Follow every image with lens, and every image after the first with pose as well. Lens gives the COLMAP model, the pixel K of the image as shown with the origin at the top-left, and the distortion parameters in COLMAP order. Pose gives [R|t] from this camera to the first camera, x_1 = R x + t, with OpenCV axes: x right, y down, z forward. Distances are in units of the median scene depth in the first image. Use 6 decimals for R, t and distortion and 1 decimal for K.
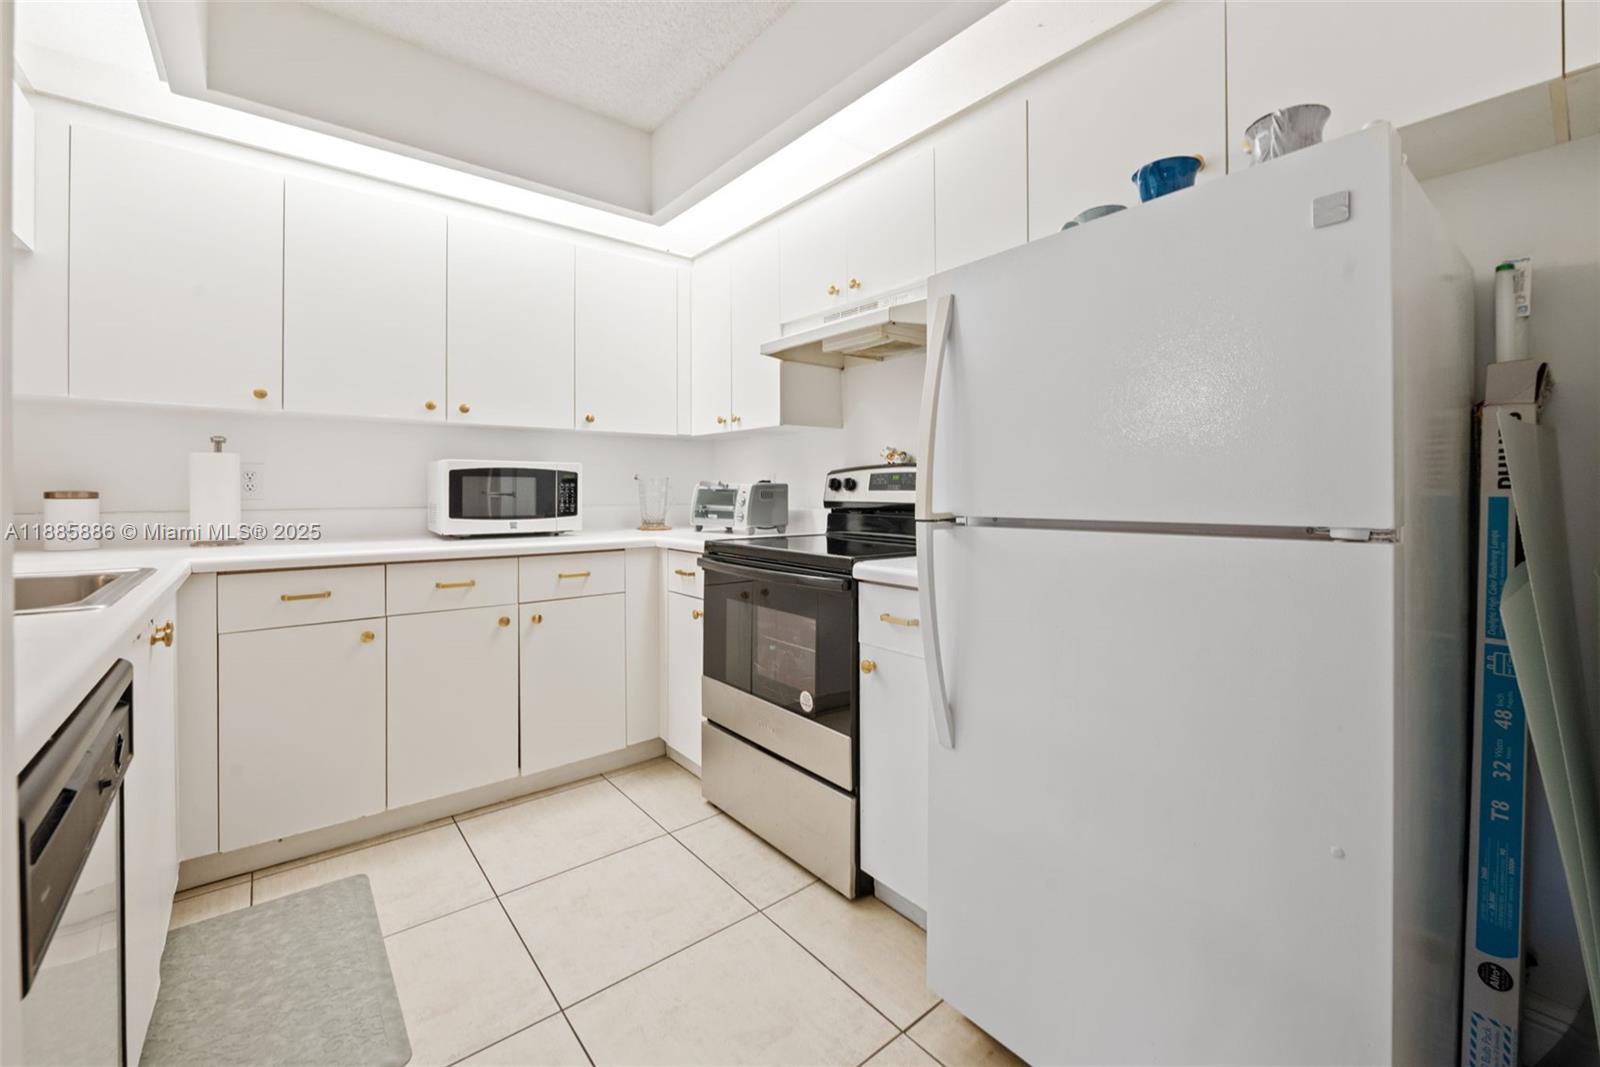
lens RADIAL K [[661.3, 0, 815.0], [0, 661.3, 486.5], [0, 0, 1]] dist [-0.003074, -0.000189]
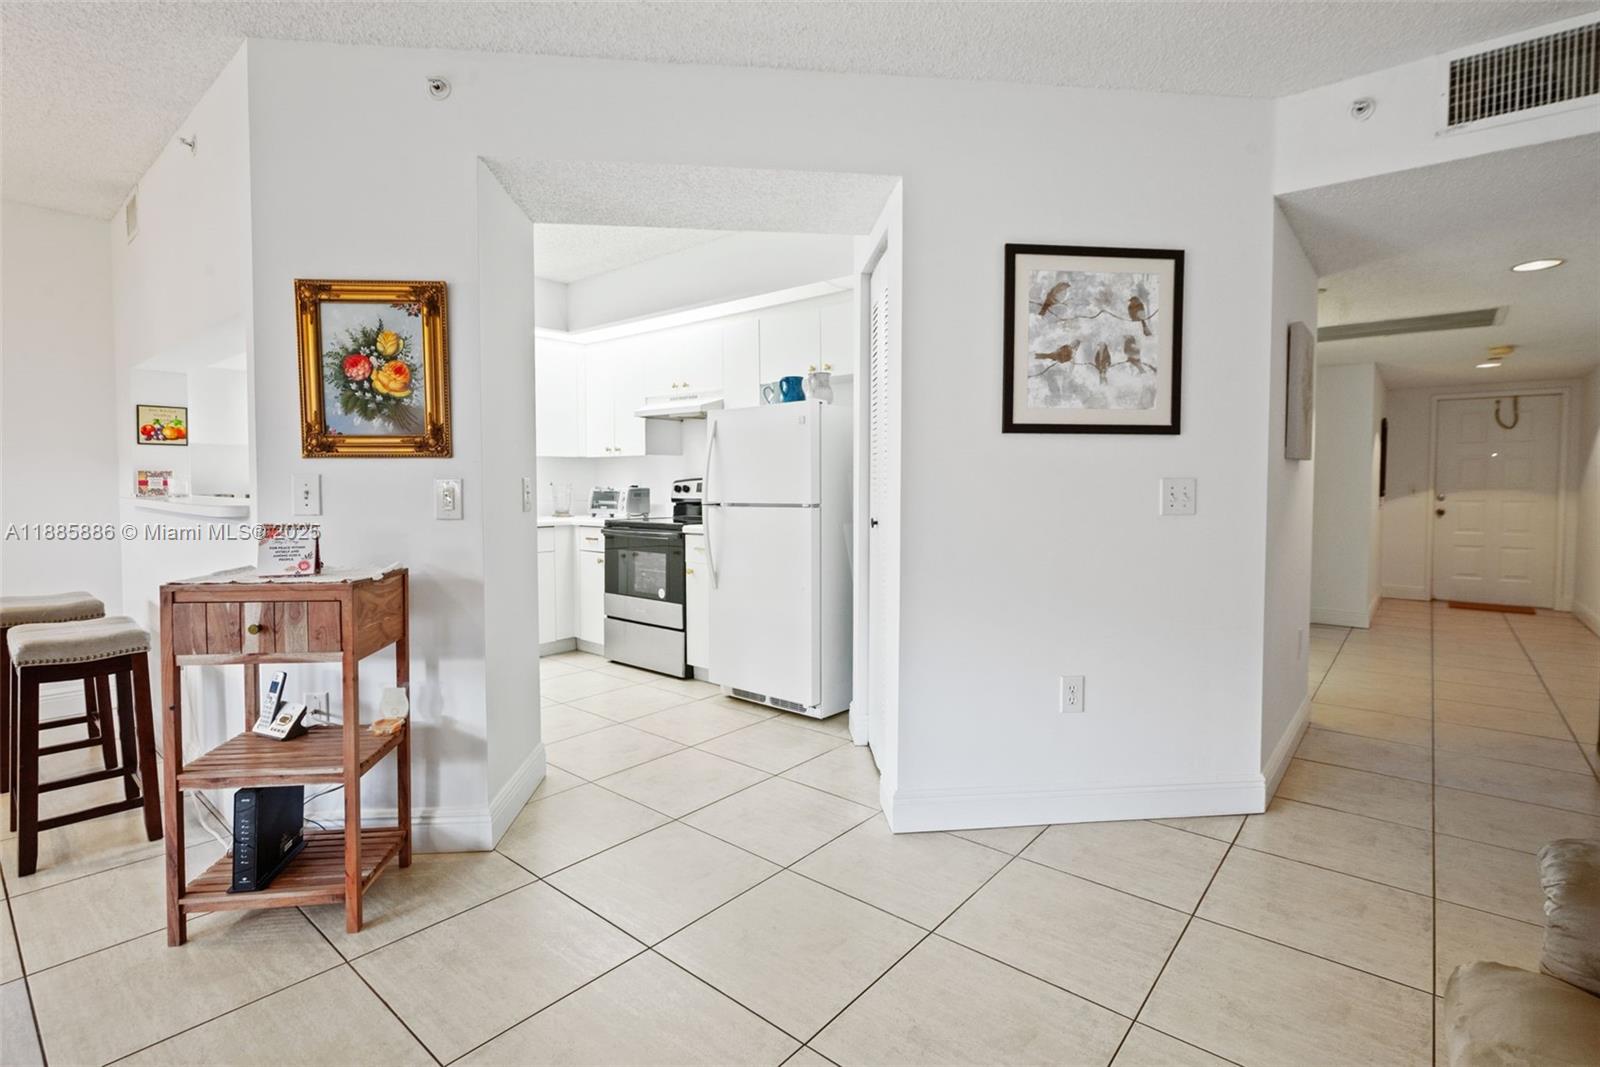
lens RADIAL K [[754.9, 0, 812.1], [0, 754.9, 514.7], [0, 0, 1]] dist [-0.004645, -0.000715]
pose [[0.983208, -0.007193, 0.182348, 0.016800], [-0.000413, 0.999133, 0.041638, -0.019160], [-0.182489, -0.041014, 0.982352, -1.114157]]
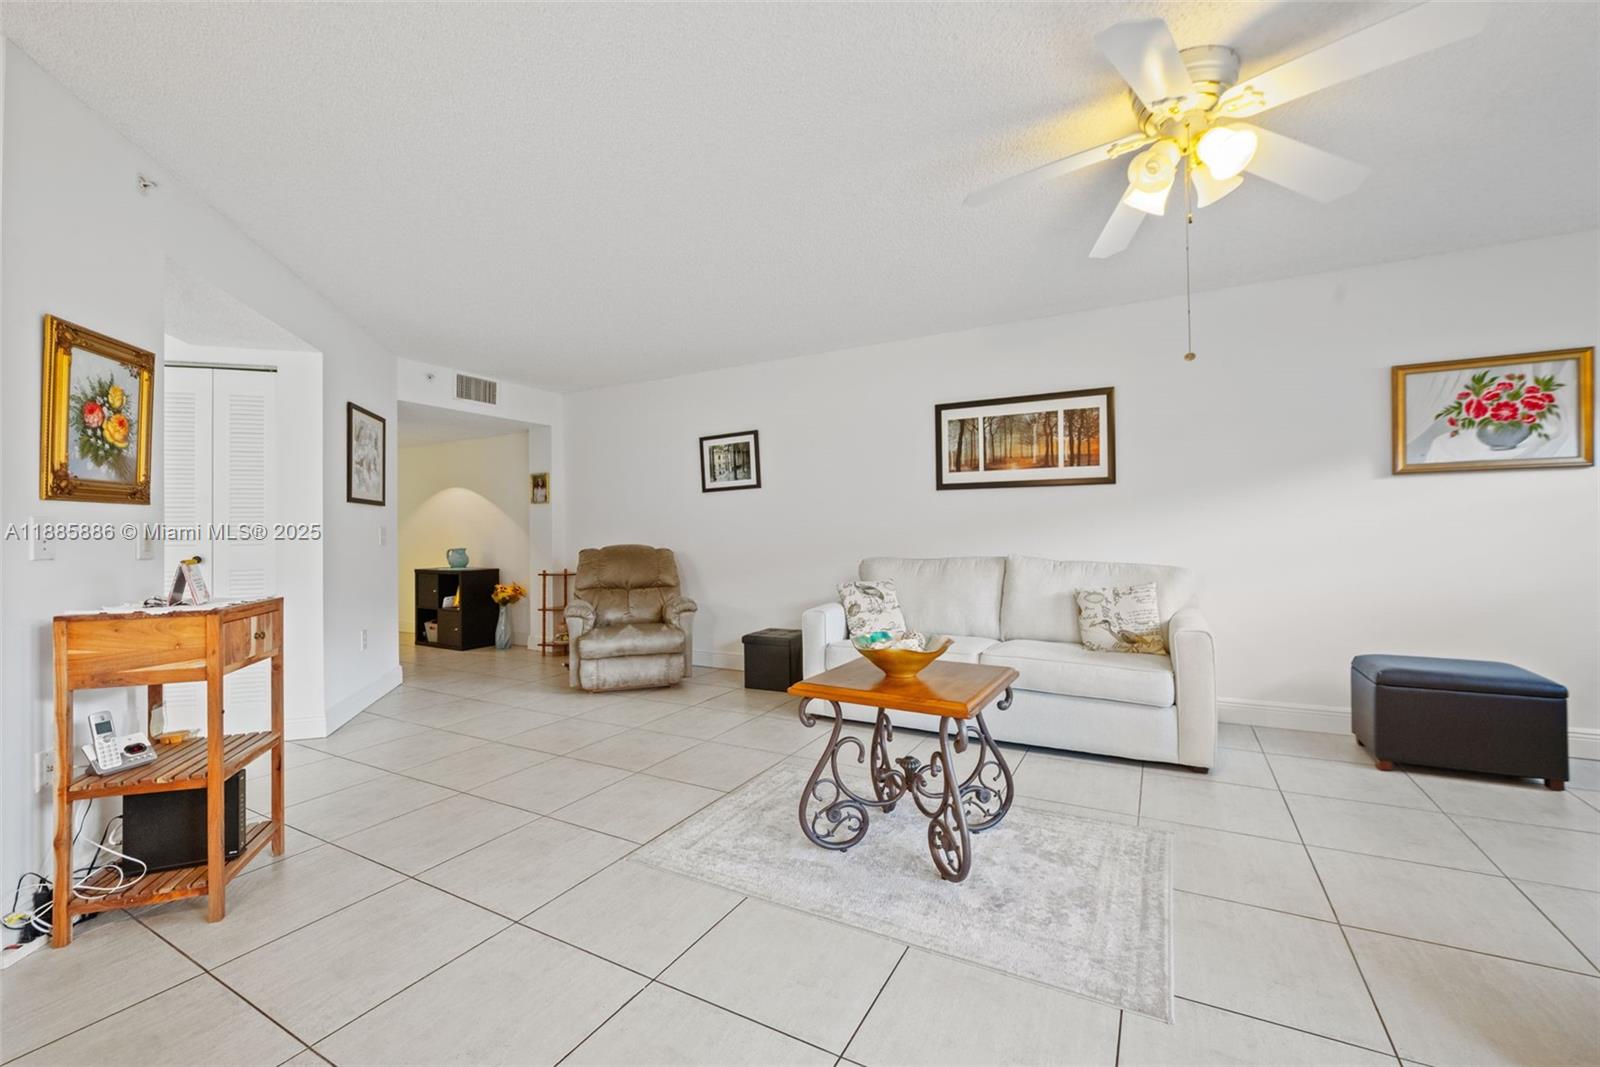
lens RADIAL K [[640.5, 0, 814.4], [0, 640.5, 524.4], [0, 0, 1]] dist [0.000244, -0.000327]
pose [[-0.367537, 0.012542, 0.929924, -1.470966], [0.010283, 0.999903, -0.009421, -0.004182], [-0.929952, 0.006100, -0.367630, -0.644628]]
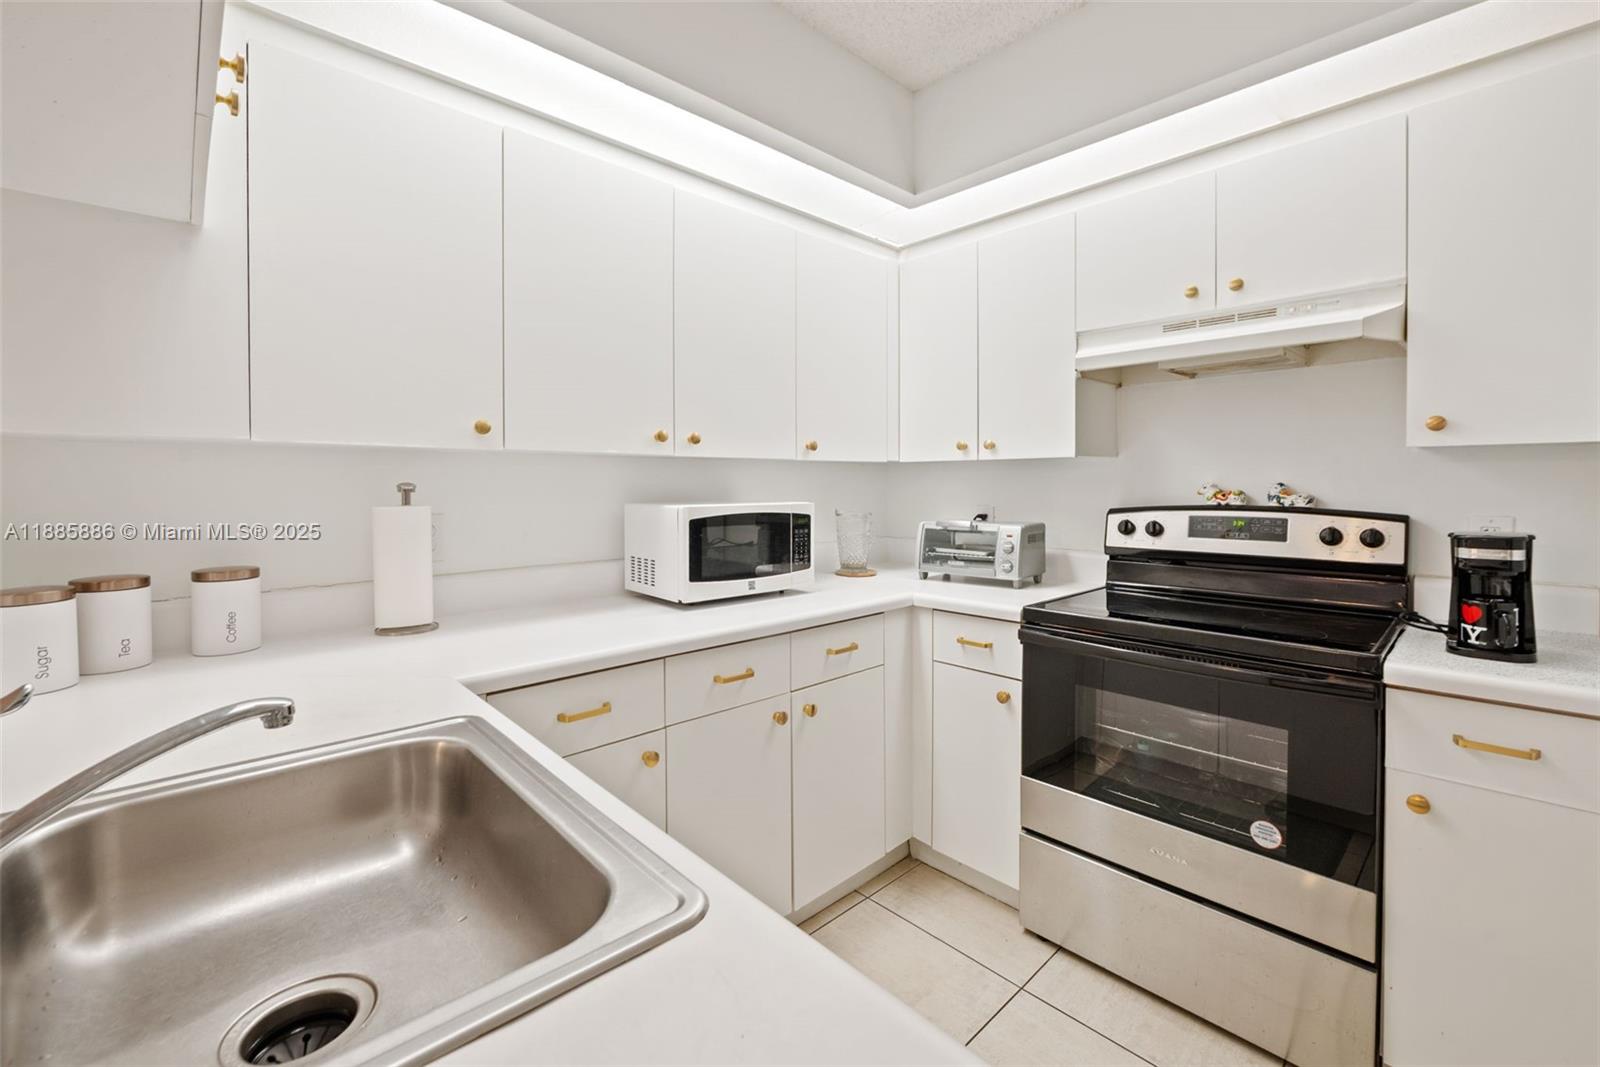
lens RADIAL K [[670.8, 0, 798.3], [0, 670.8, 489.7], [0, 0, 1]] dist [-0.000089, -0.000276]
pose [[0.998075, -0.007190, 0.061607, -0.465687], [0.006383, 0.999892, 0.013275, -0.068781], [-0.061695, -0.012857, 0.998012, 0.205049]]
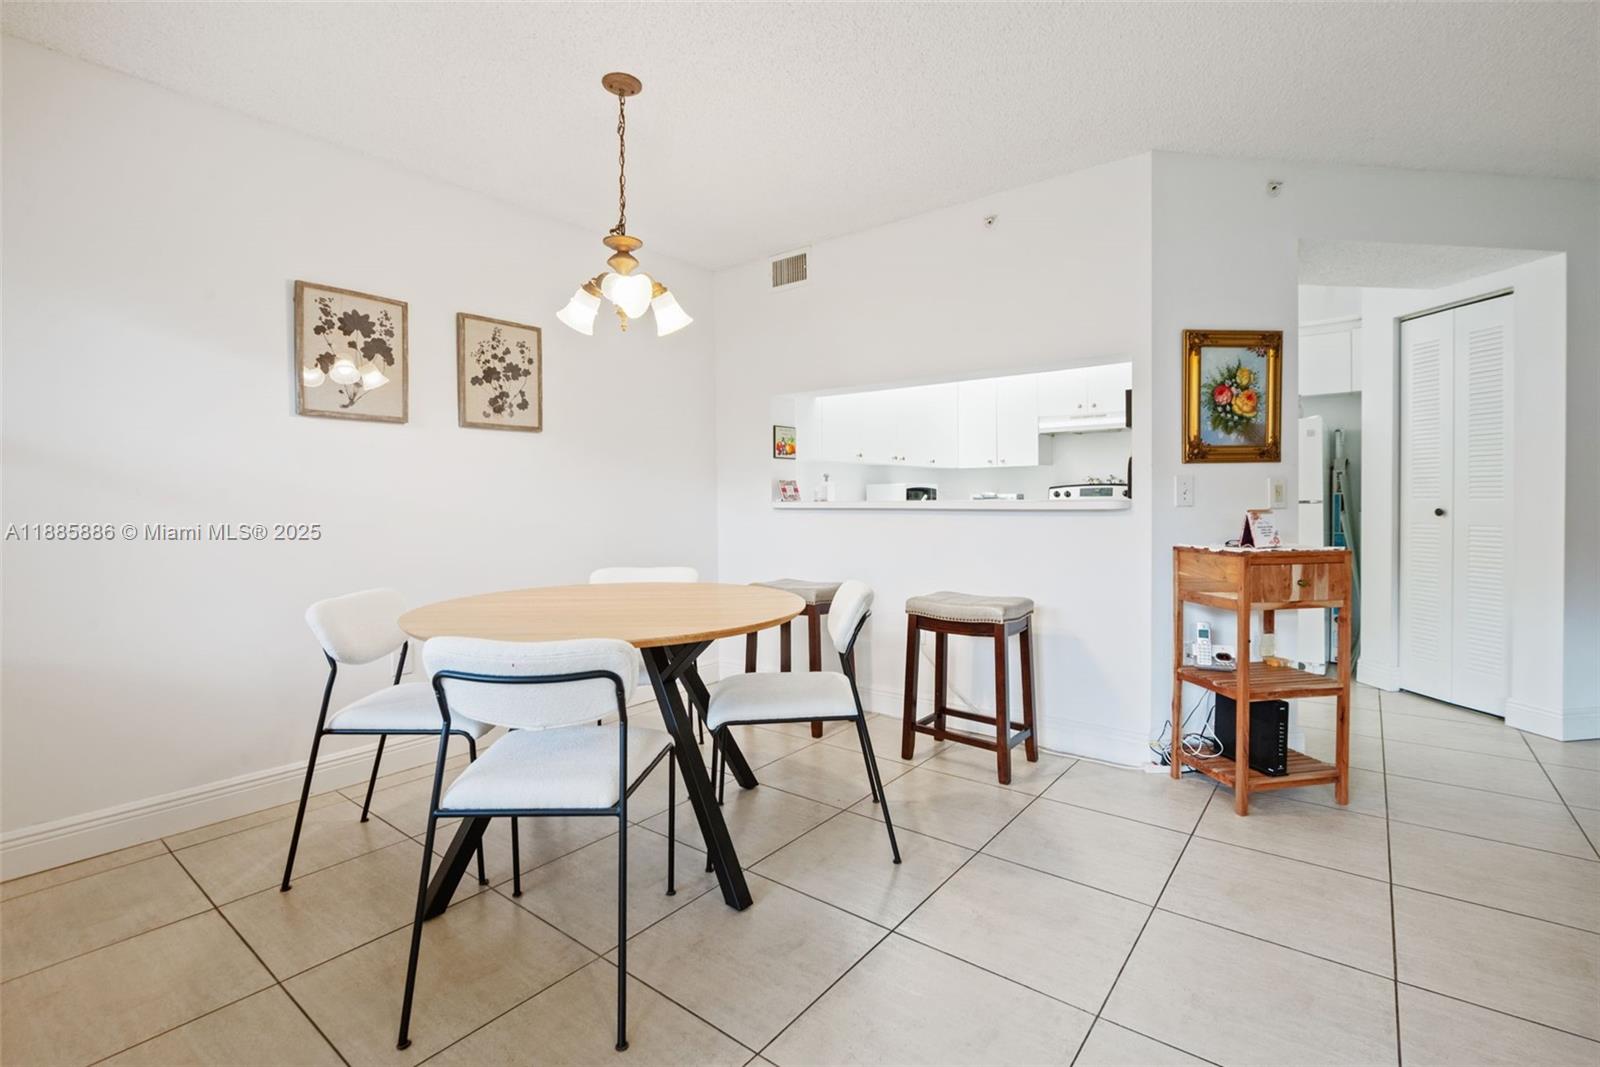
lens RADIAL K [[730.4, 0, 806.6], [0, 730.4, 510.0], [0, 0, 1]] dist [-0.003655, -0.000516]
pose [[0.977293, -0.015569, 0.211319, -1.301041], [0.012408, 0.999791, 0.016277, 0.000064], [-0.211528, -0.013285, 0.977282, -1.126604]]
